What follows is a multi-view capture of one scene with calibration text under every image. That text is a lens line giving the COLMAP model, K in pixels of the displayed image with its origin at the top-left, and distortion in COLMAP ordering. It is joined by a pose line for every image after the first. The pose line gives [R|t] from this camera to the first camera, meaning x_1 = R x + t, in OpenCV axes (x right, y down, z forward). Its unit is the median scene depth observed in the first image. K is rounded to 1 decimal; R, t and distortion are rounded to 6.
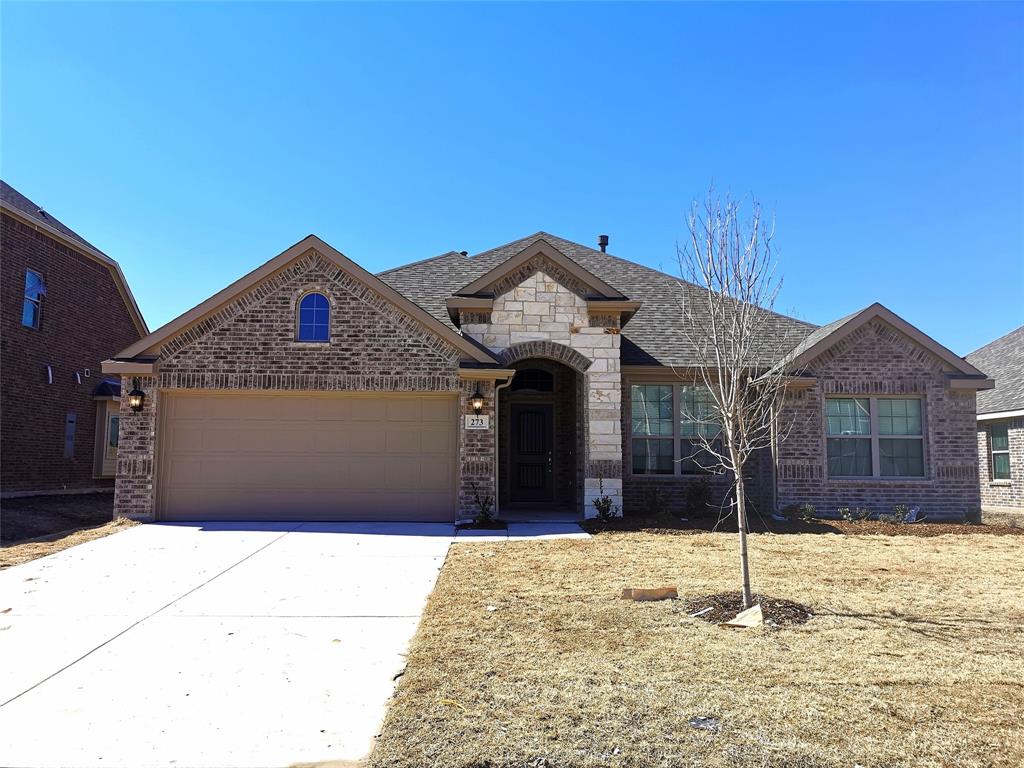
lens RADIAL K [[803.6, 0, 512.0], [0, 803.6, 384.0], [0, 0, 1]] dist [0.009507, 0.000448]
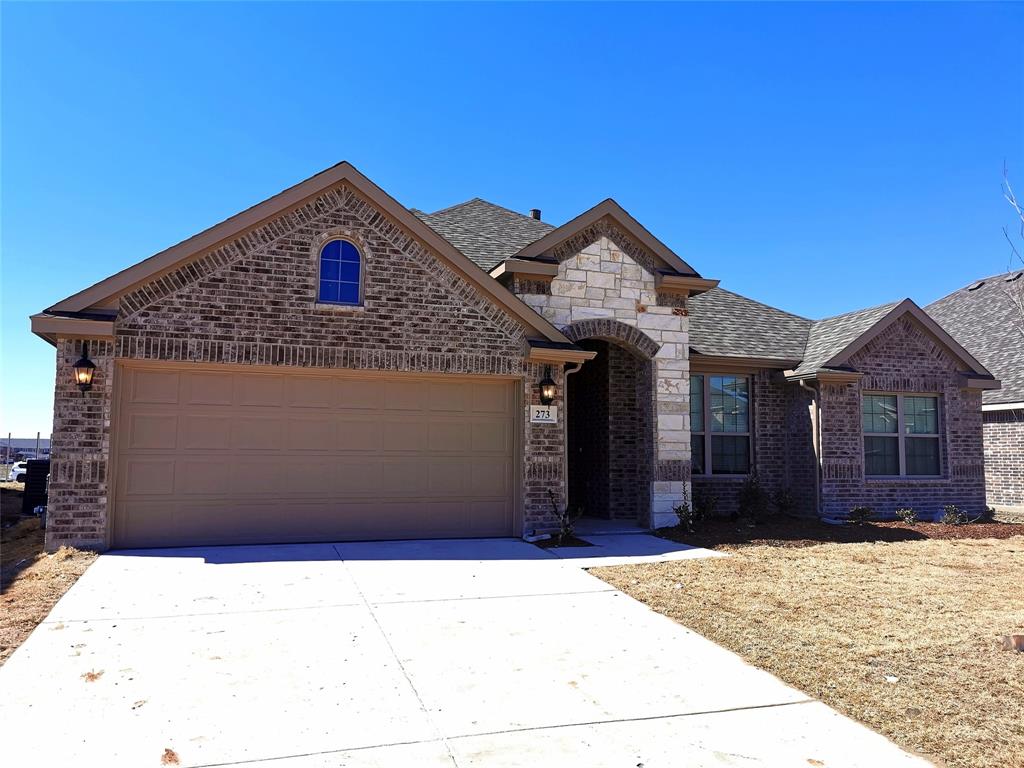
lens RADIAL K [[803.6, 0, 512.0], [0, 803.6, 384.0], [0, 0, 1]] dist [0.009507, 0.000448]
pose [[0.950705, 0.028043, 0.308828, -0.324186], [-0.033875, 0.999334, 0.013539, 0.006644], [-0.308242, -0.023333, 0.951022, 0.230787]]
